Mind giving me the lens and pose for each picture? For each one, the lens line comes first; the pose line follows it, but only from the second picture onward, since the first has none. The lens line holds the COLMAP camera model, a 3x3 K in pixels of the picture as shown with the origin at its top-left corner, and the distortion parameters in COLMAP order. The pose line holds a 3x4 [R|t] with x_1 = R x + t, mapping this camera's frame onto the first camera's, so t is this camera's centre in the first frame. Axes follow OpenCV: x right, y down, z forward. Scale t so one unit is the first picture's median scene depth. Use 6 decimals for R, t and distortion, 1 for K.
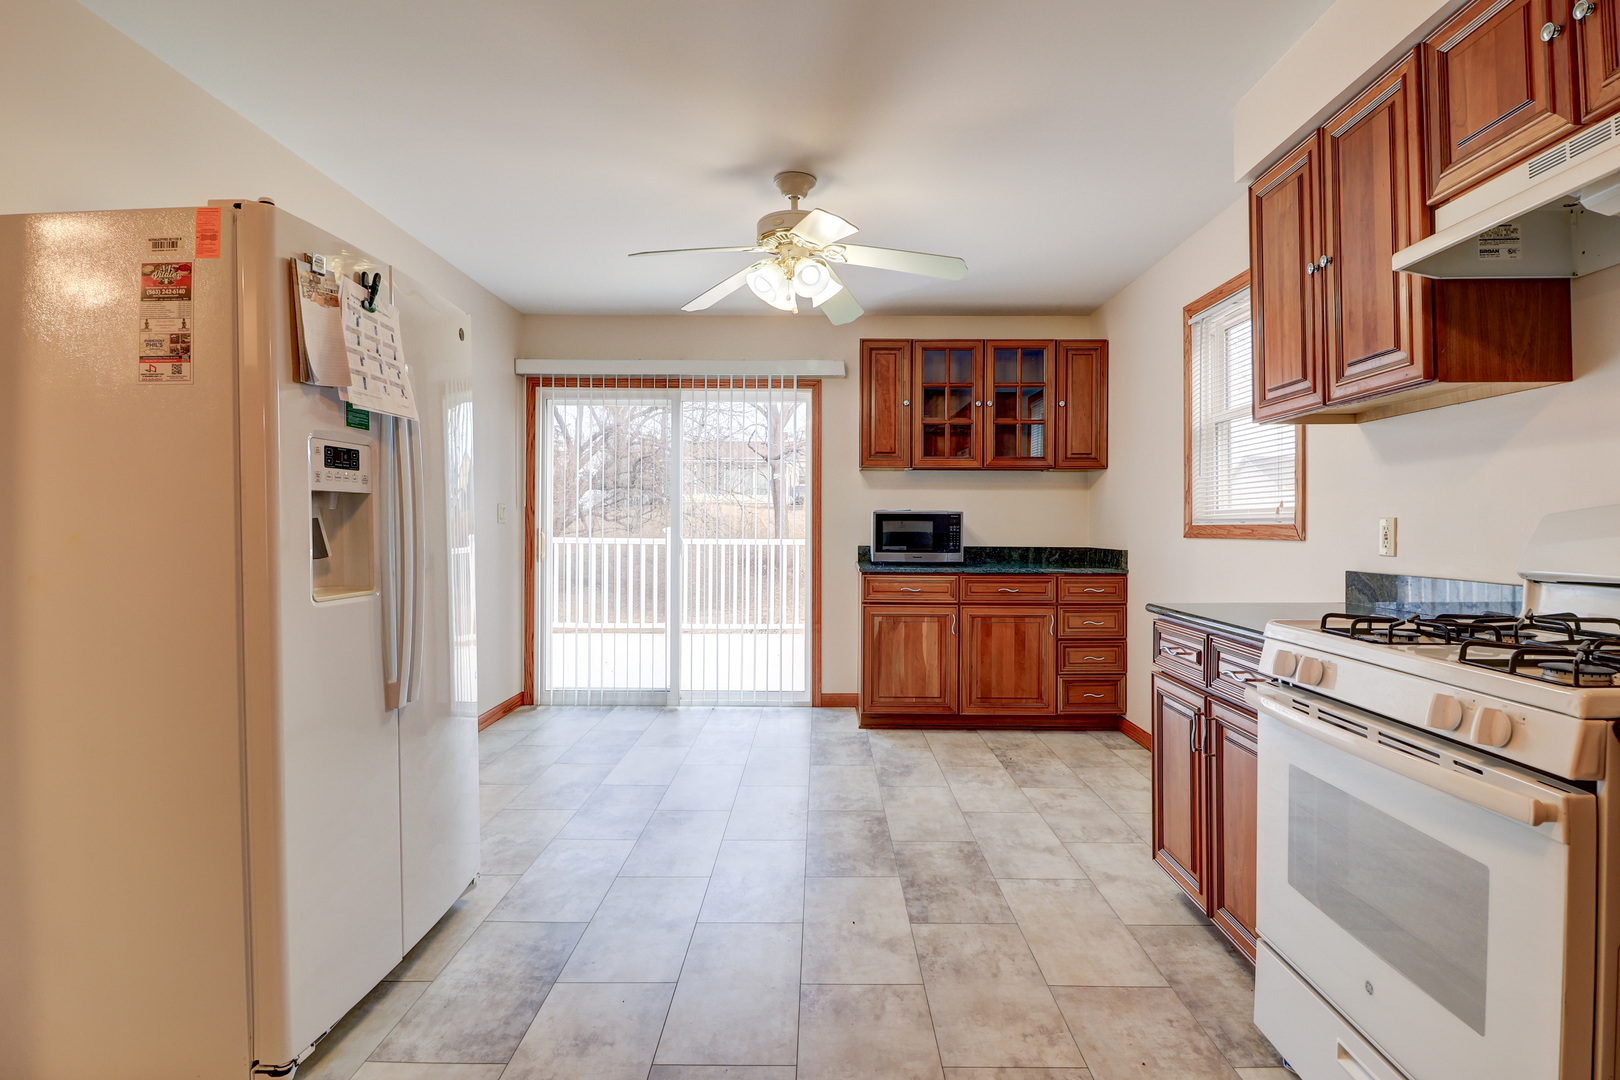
lens RADIAL K [[811.6, 0, 815.7], [0, 811.6, 522.4], [0, 0, 1]] dist [-0.005686, -0.007583]
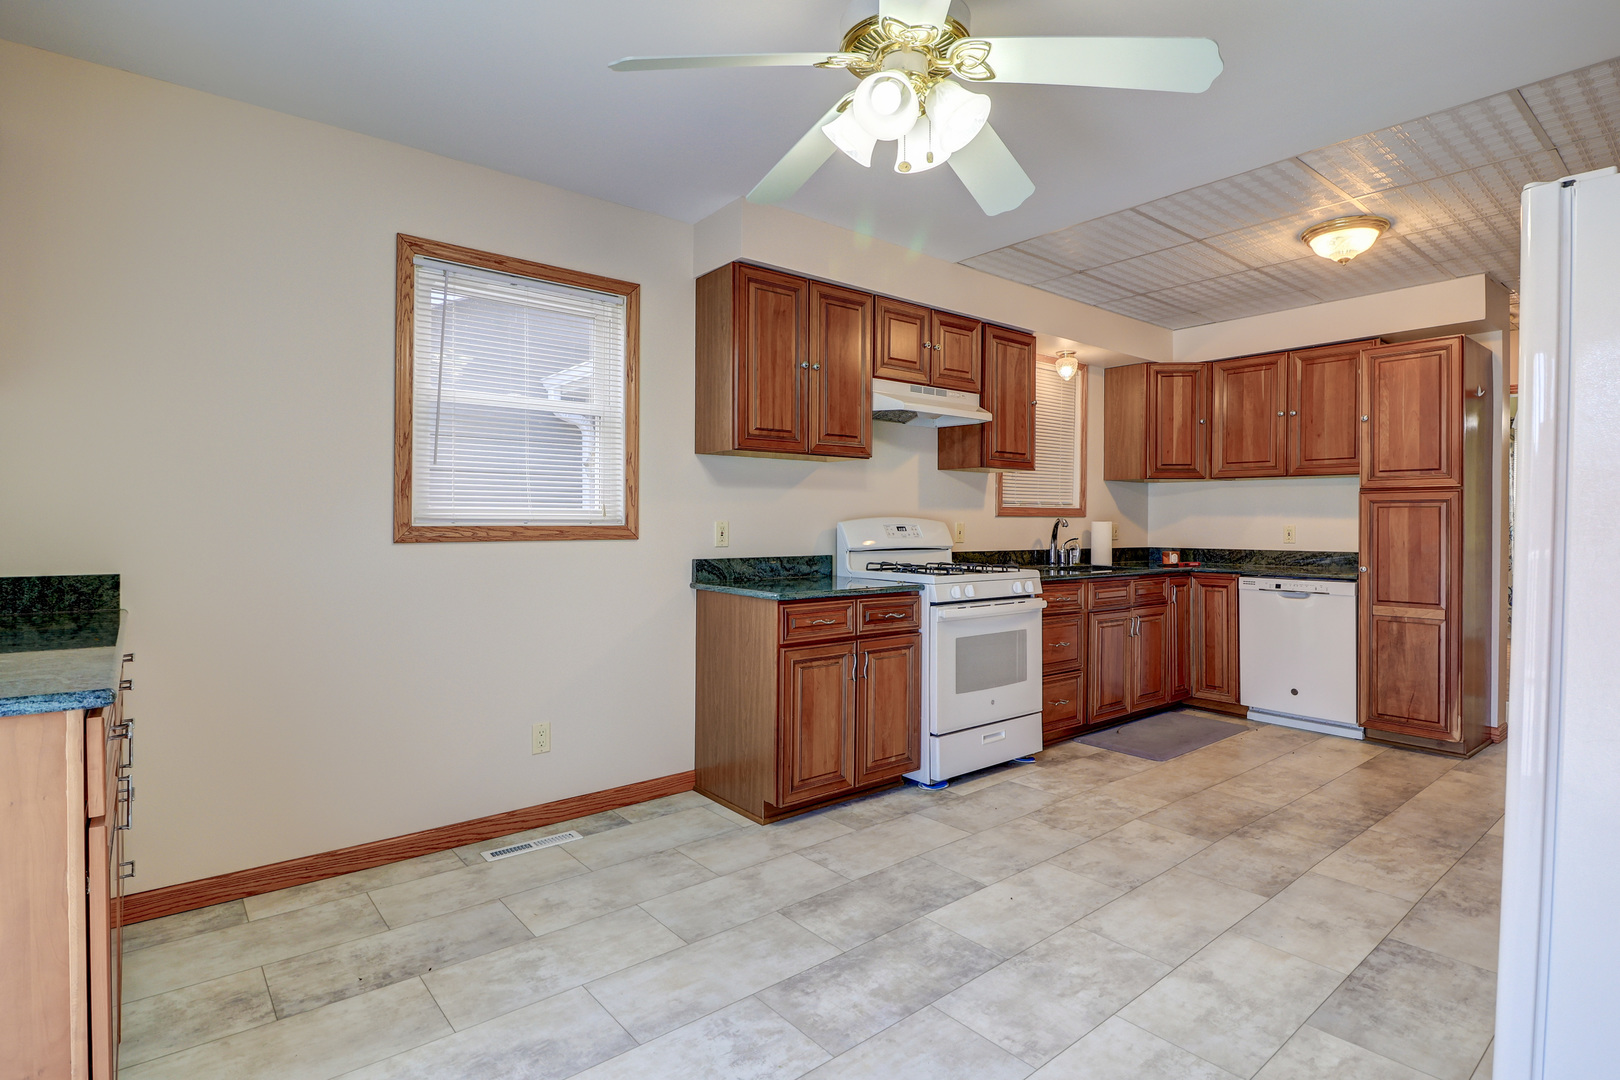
lens RADIAL K [[811.6, 0, 813.6], [0, 811.6, 520.3], [0, 0, 1]] dist [-0.005686, -0.007583]
pose [[-0.646808, -0.001704, 0.762651, -0.532606], [-0.006546, 0.999973, -0.003318, -0.003325], [-0.762625, -0.007139, -0.646801, 1.757780]]
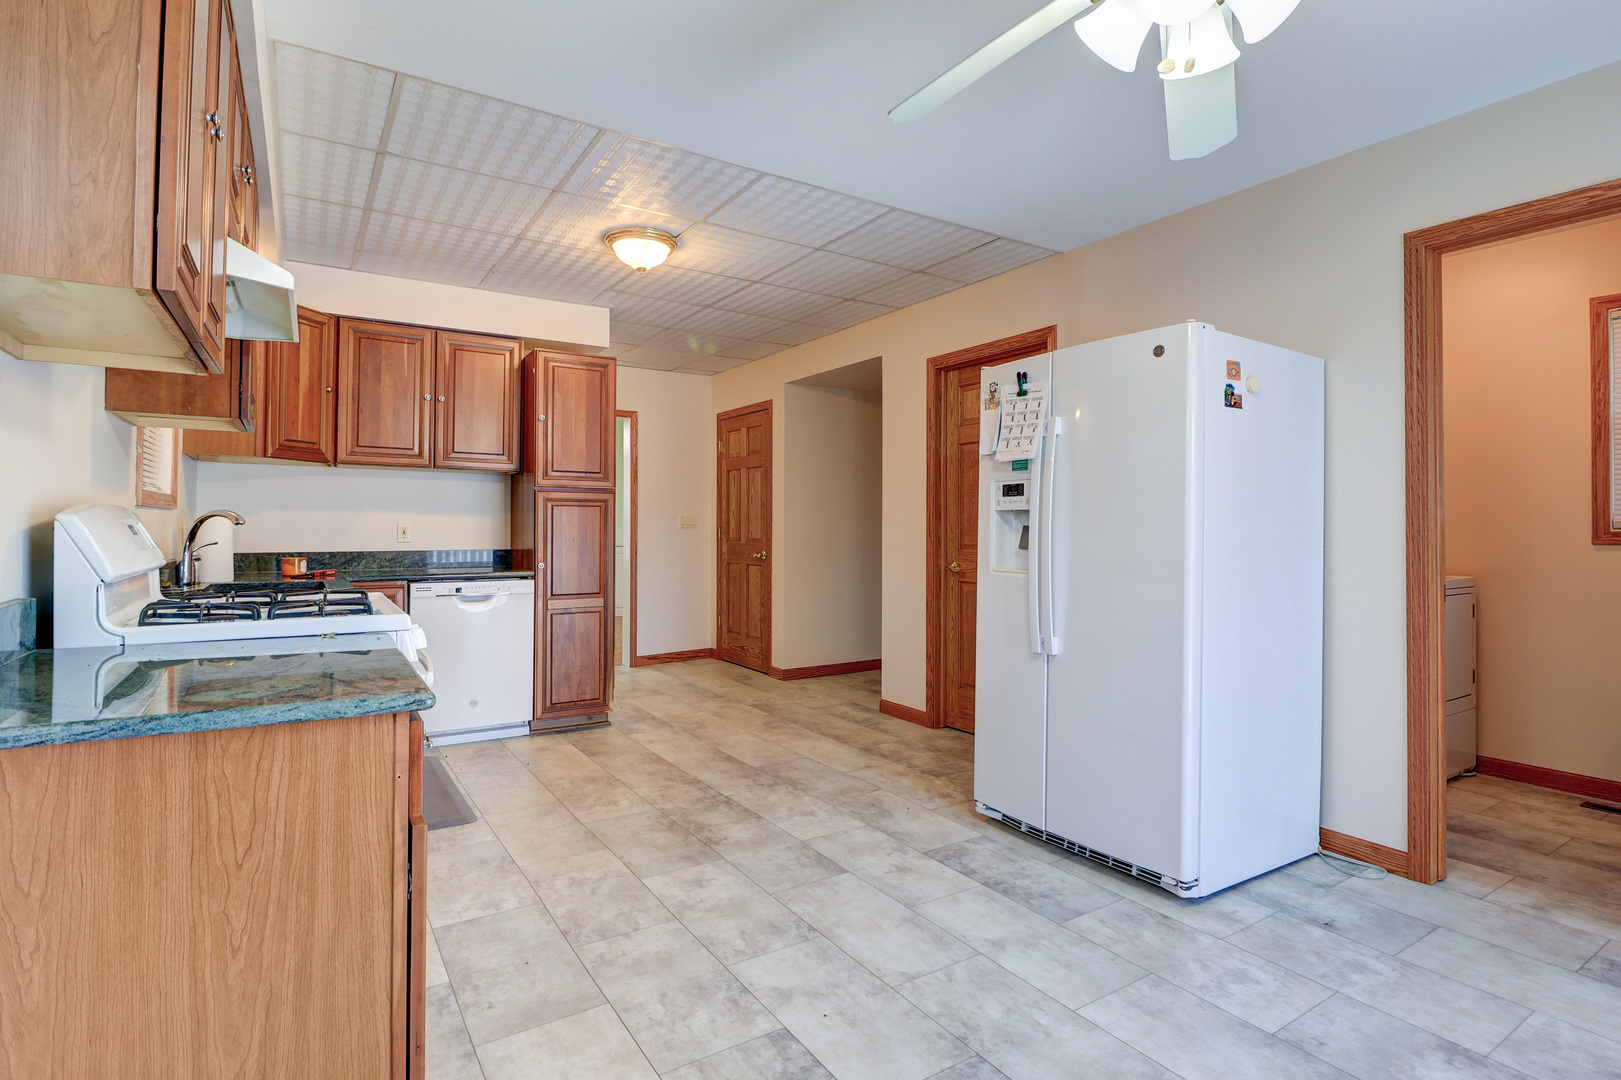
lens RADIAL K [[812.1, 0, 819.2], [0, 812.1, 523.6], [0, 0, 1]] dist [-0.005686, -0.007583]
pose [[-0.833797, -0.007529, -0.552020, 0.491402], [-0.005564, 0.999971, -0.005234, 0.001663], [0.552043, -0.001293, -0.833815, 1.552313]]
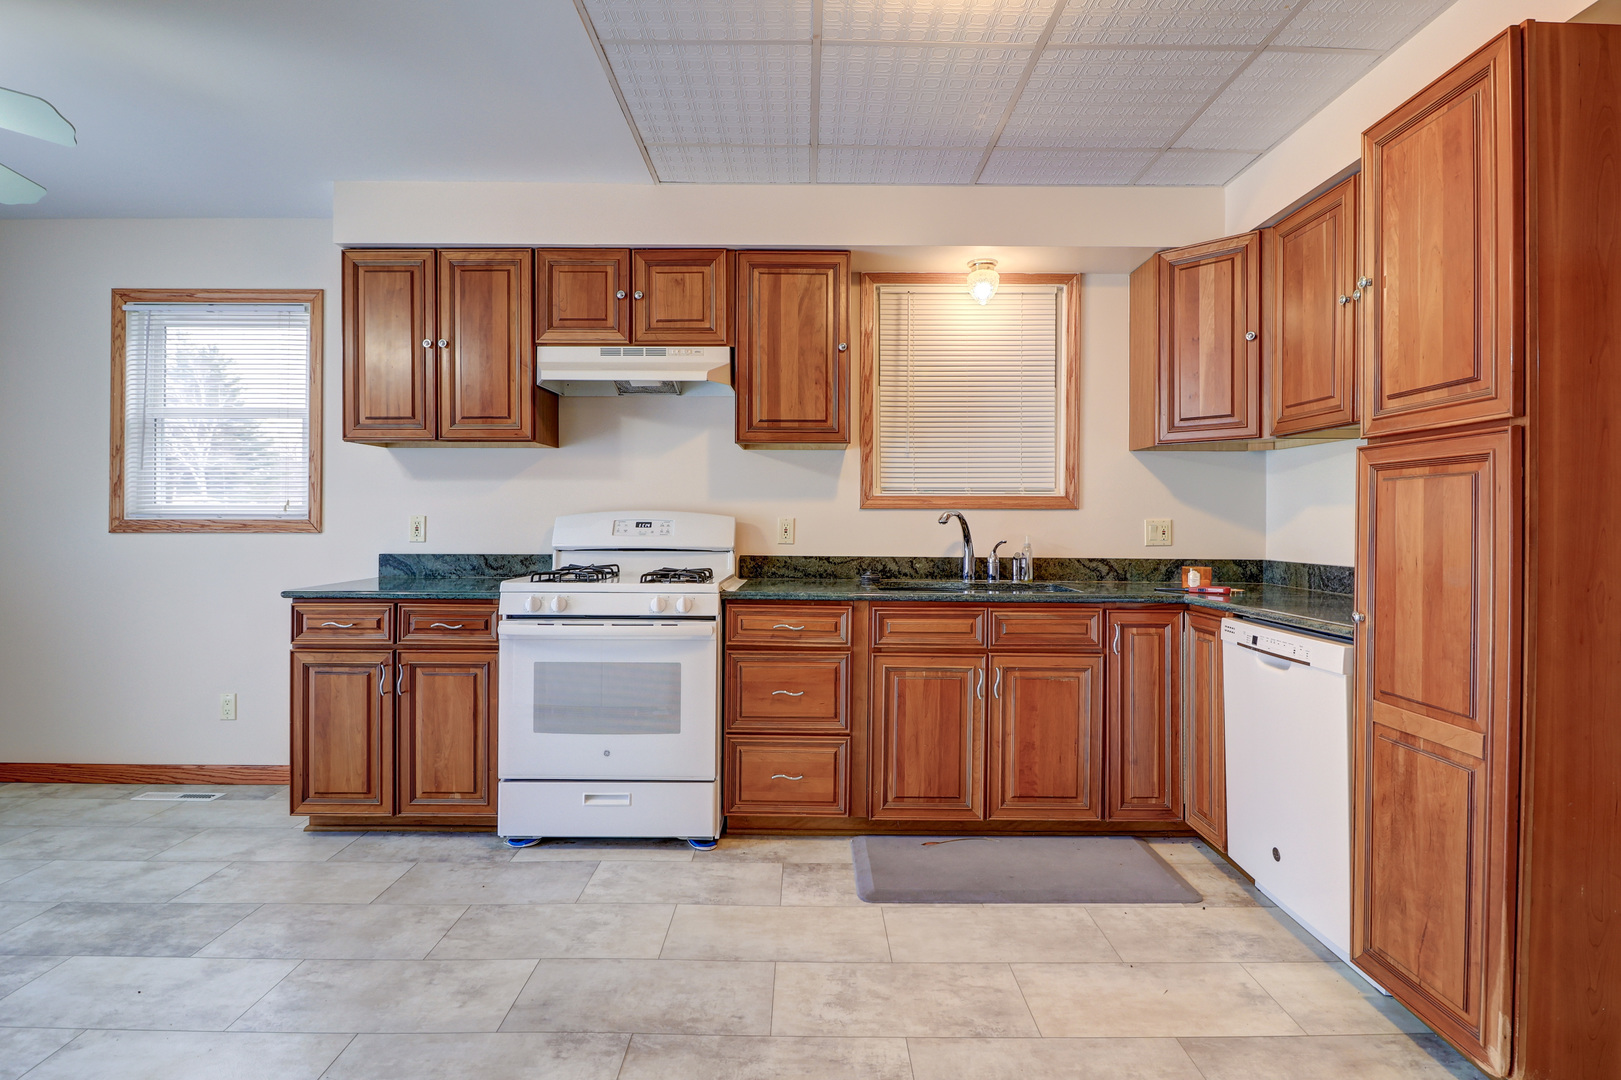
lens RADIAL K [[812.1, 0, 821.7], [0, 812.1, 516.9], [0, 0, 1]] dist [-0.005686, -0.007583]
pose [[-0.024947, 0.001992, 0.999687, -0.744483], [-0.006305, 0.999978, -0.002150, -0.004688], [-0.999669, -0.006356, -0.024934, 0.286509]]
